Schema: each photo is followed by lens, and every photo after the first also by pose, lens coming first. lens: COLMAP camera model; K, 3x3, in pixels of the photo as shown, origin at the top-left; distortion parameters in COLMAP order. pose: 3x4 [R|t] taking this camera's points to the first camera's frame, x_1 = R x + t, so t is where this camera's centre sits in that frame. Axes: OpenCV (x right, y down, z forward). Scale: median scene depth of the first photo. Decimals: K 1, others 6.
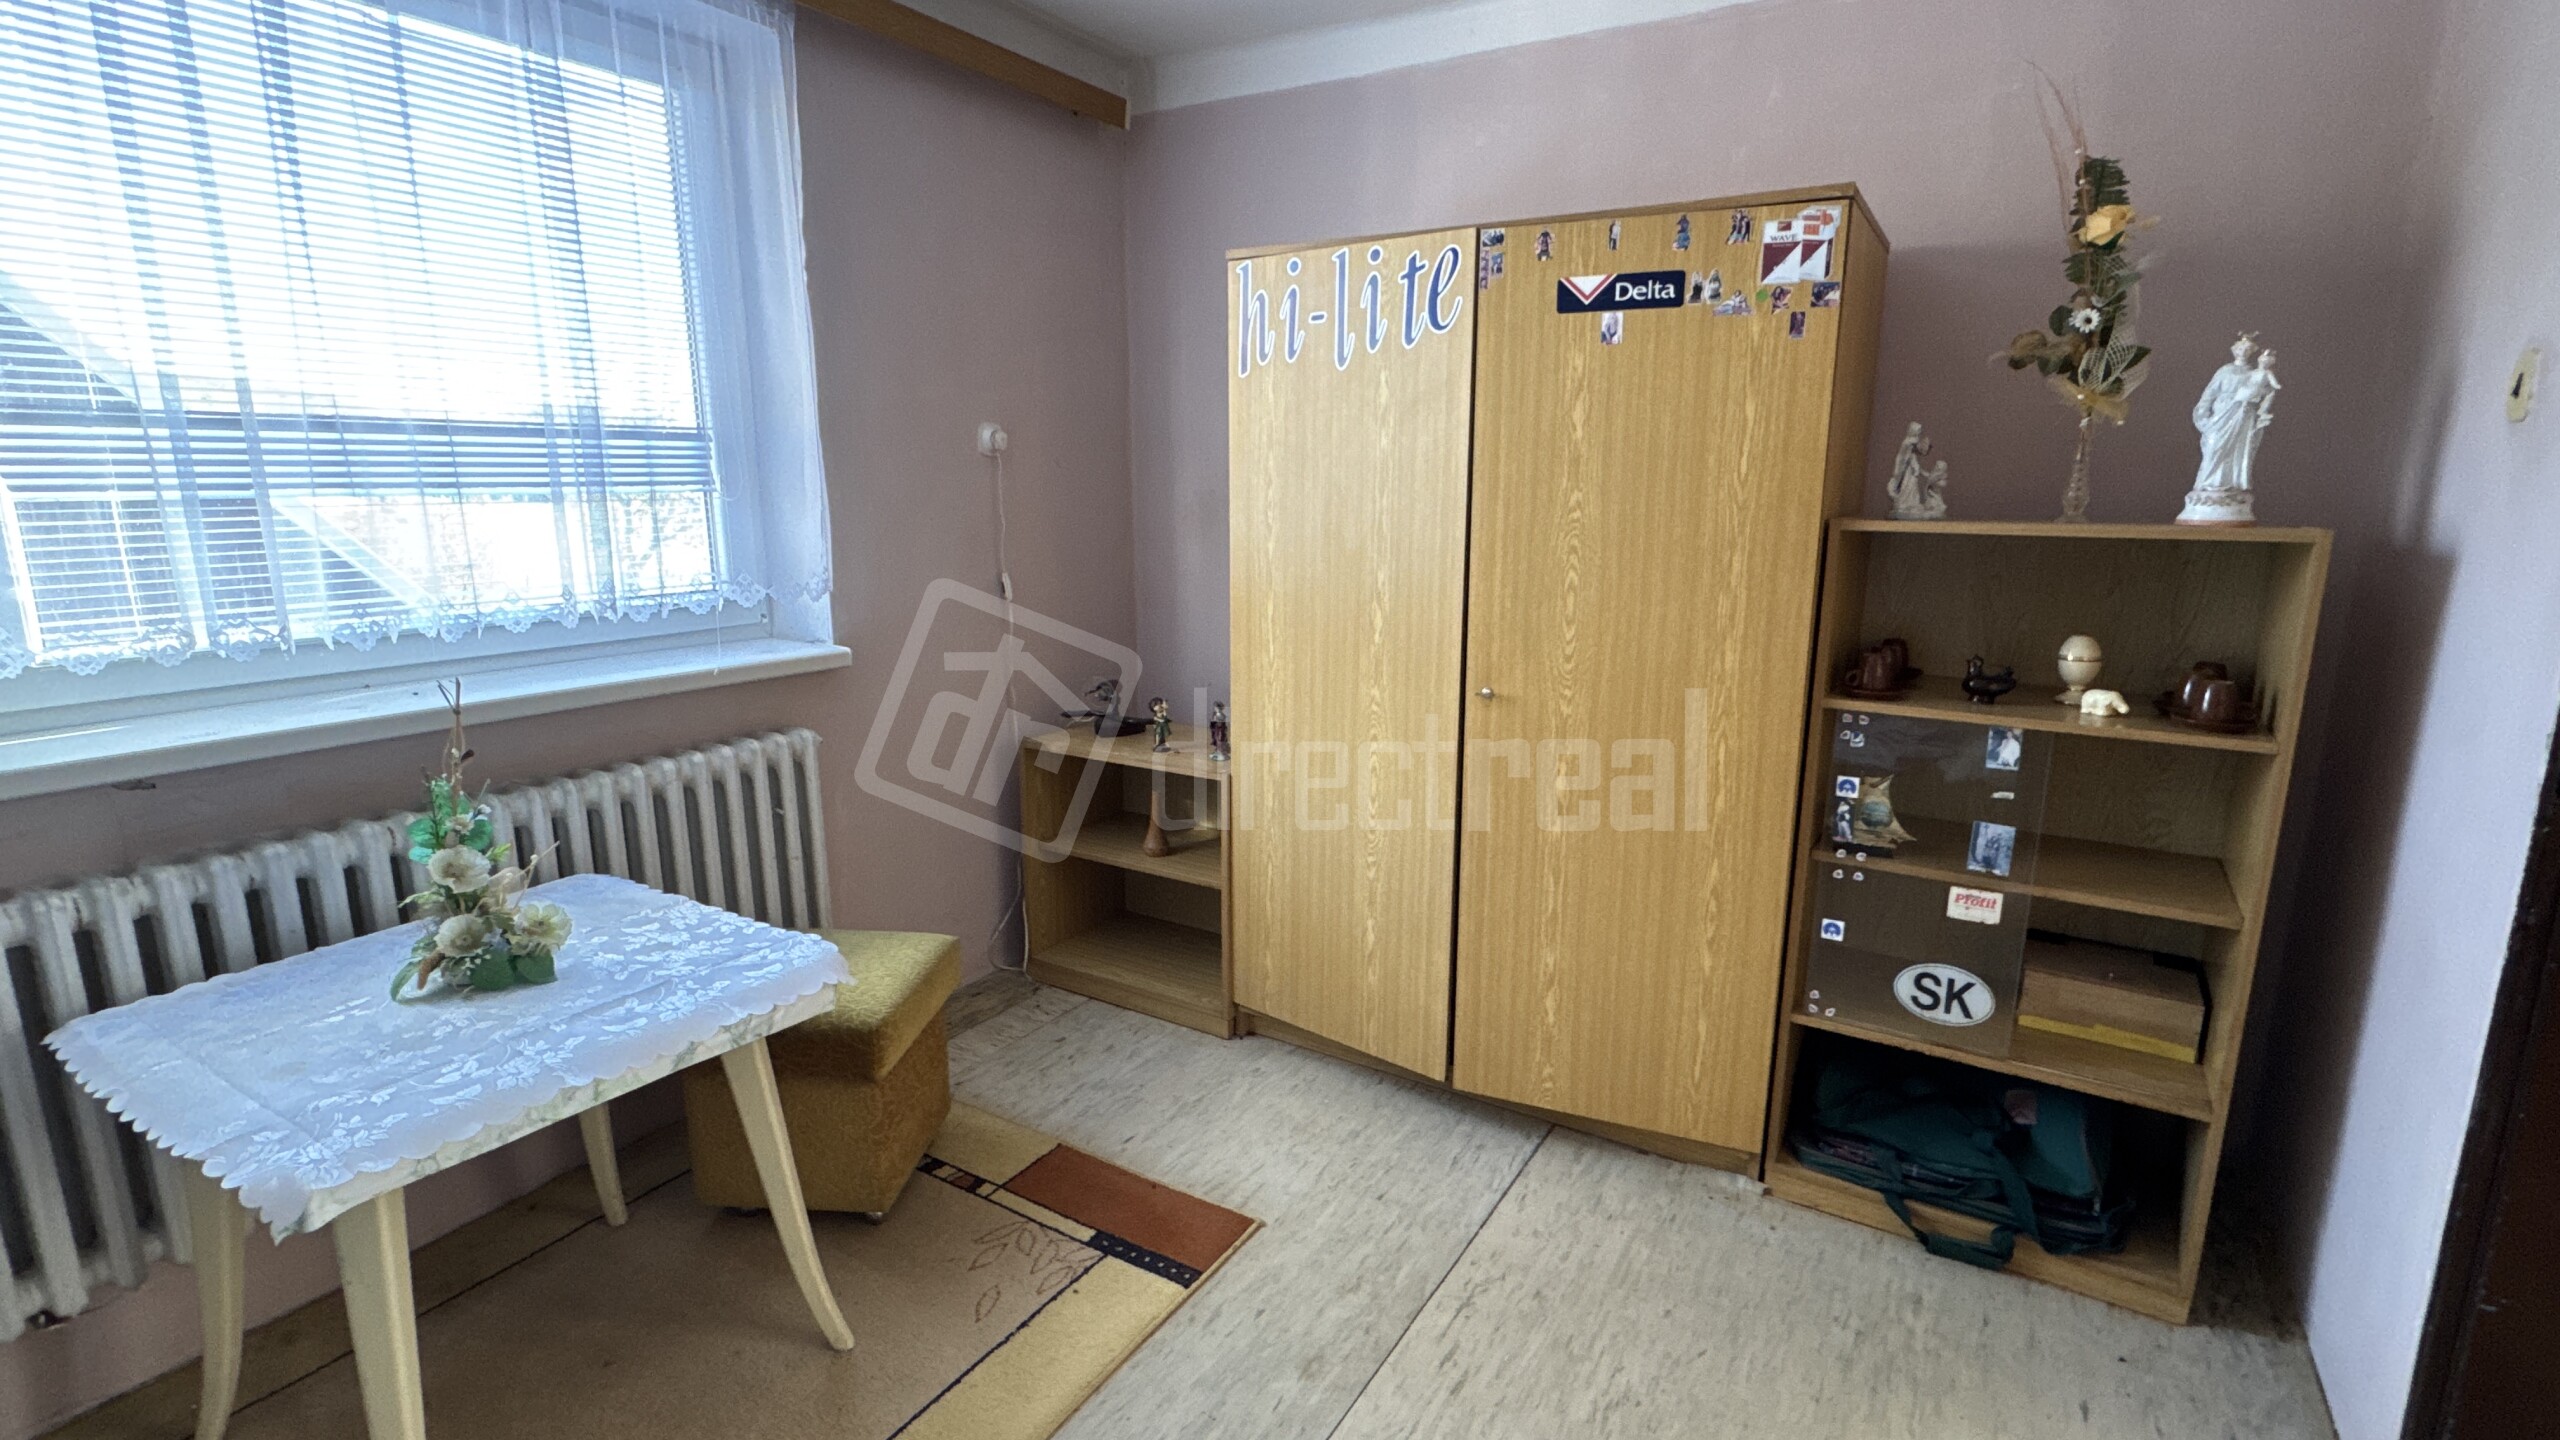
lens RADIAL K [[1176.2, 0, 1287.0], [0, 1176.2, 715.7], [0, 0, 1]] dist [-0.003232, -0.000137]
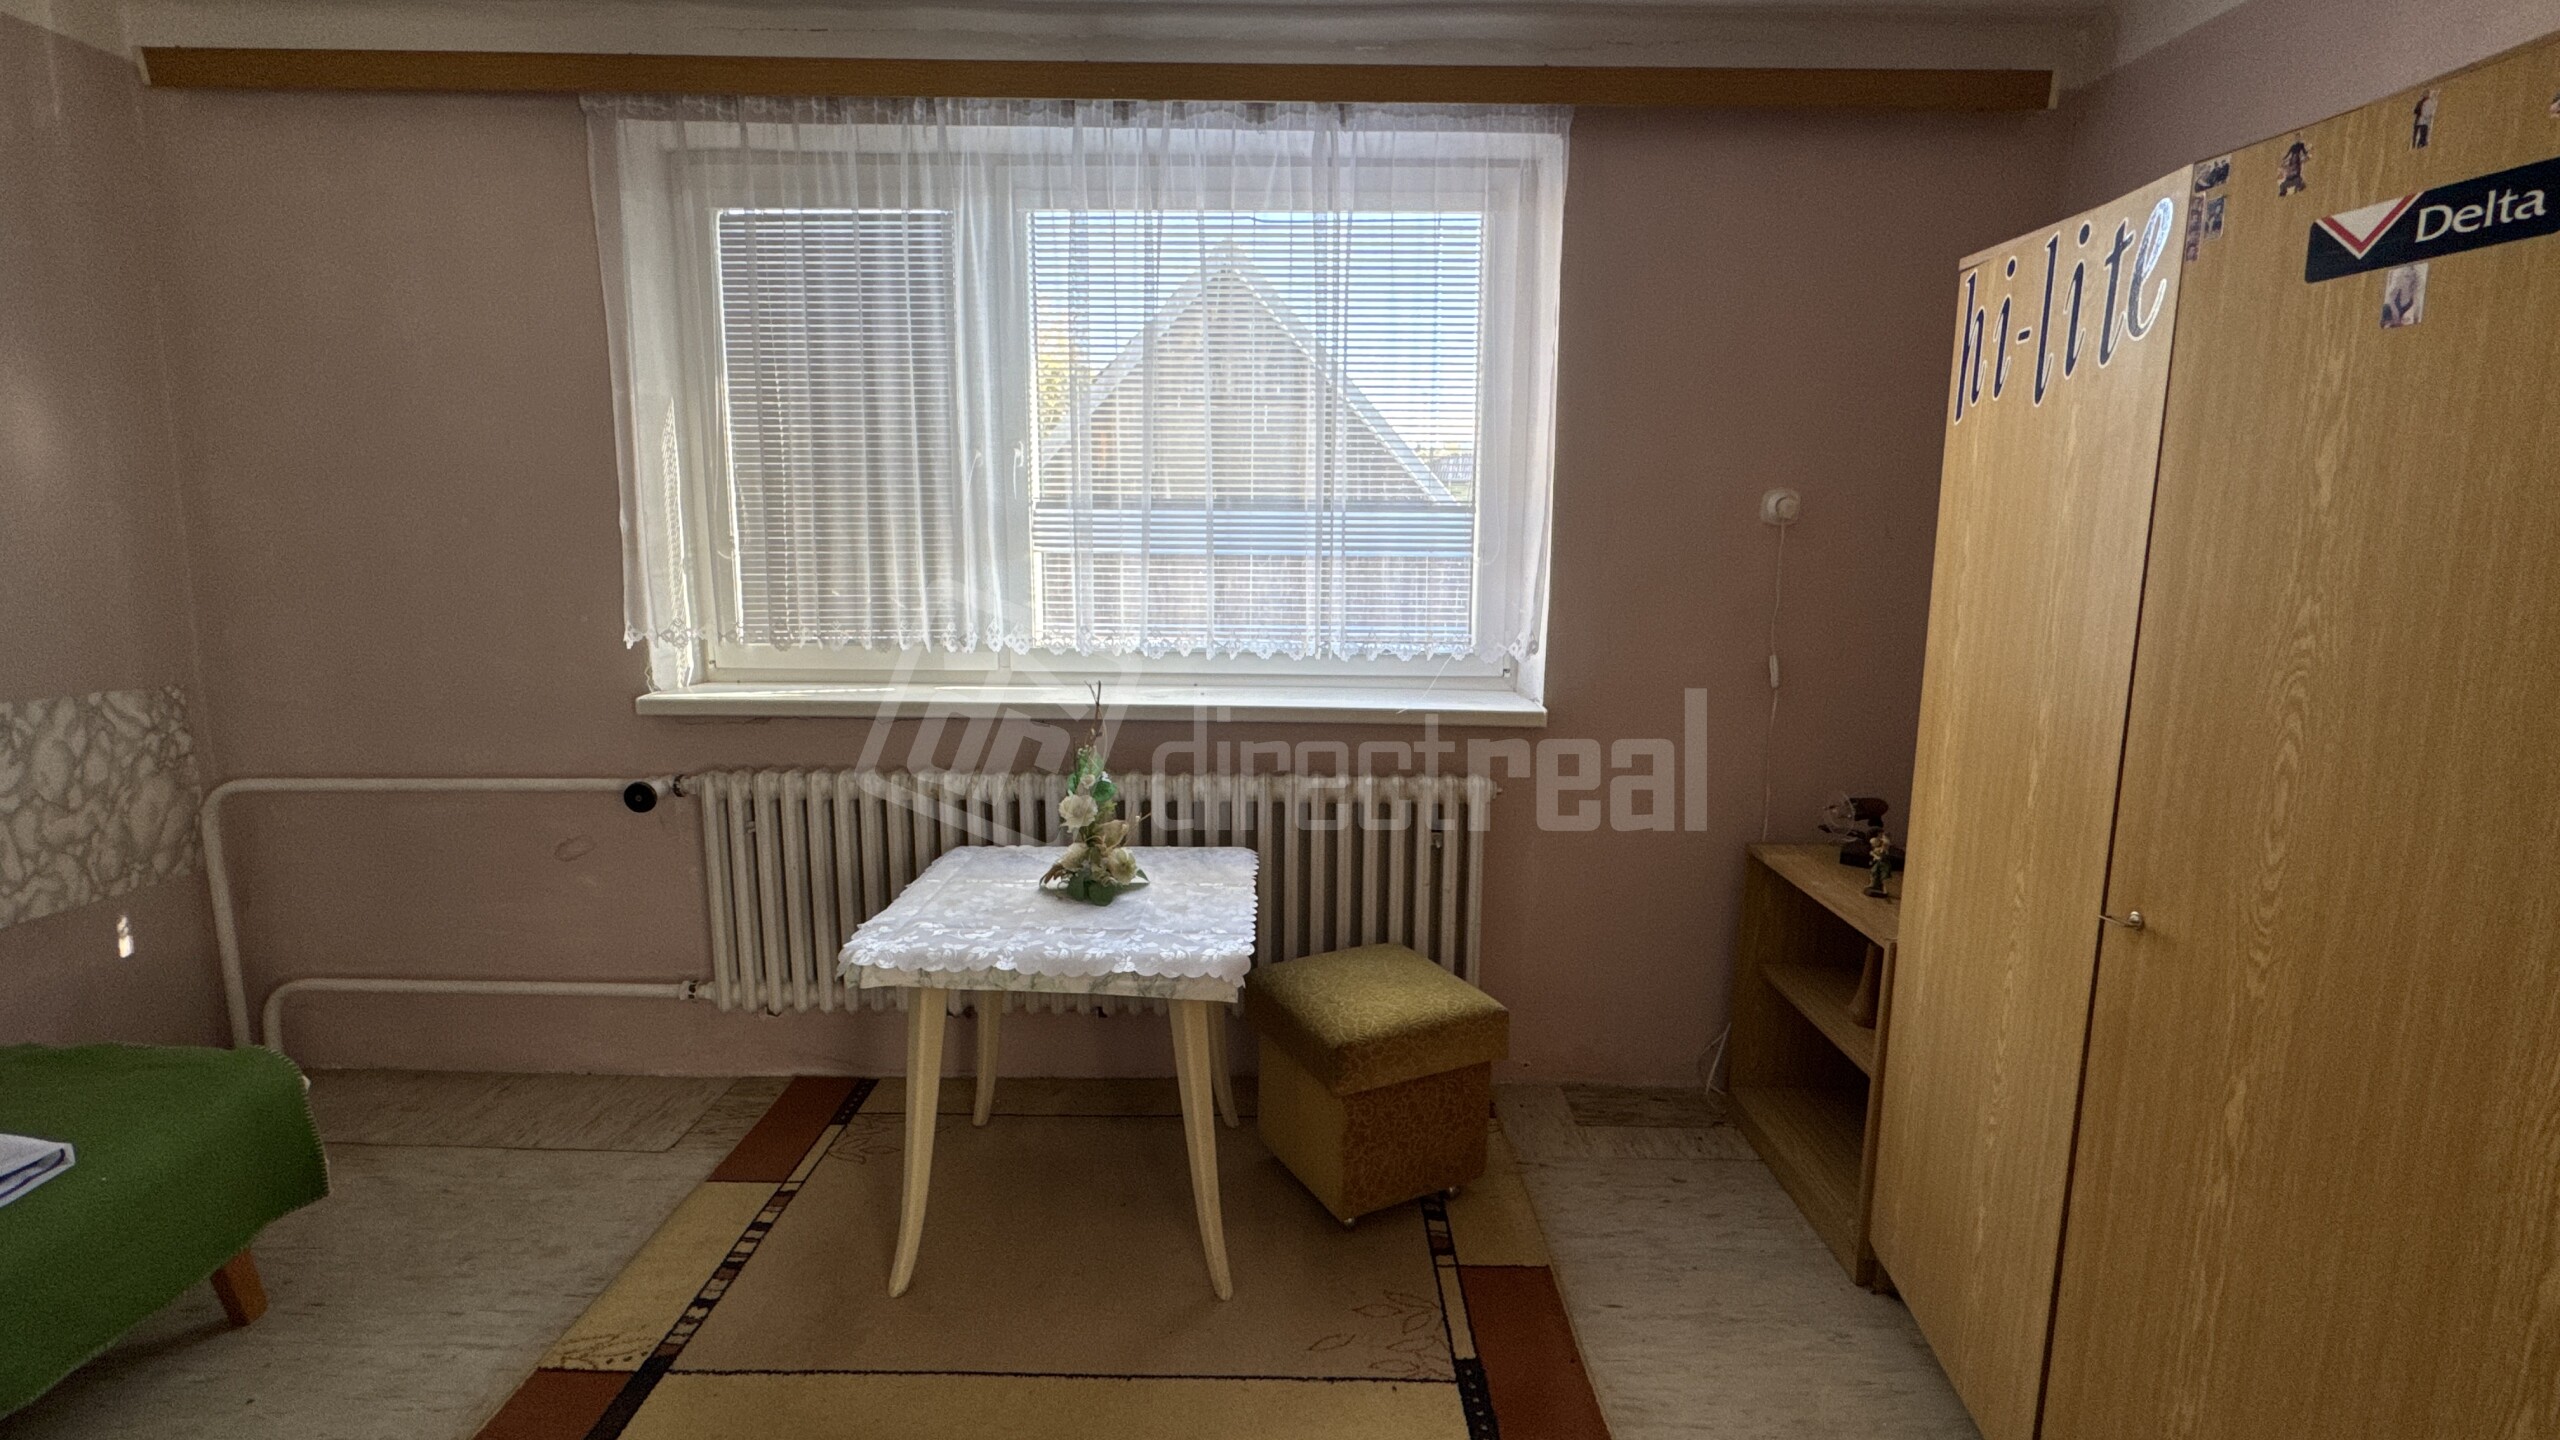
lens RADIAL K [[1176.2, 0, 1280.8], [0, 1176.2, 718.8], [0, 0, 1]] dist [-0.003232, -0.000137]
pose [[0.512496, 0.143309, -0.846646, 0.467613], [-0.182623, 0.981609, 0.055607, -0.078993], [0.839045, 0.126119, 0.529243, 0.313646]]
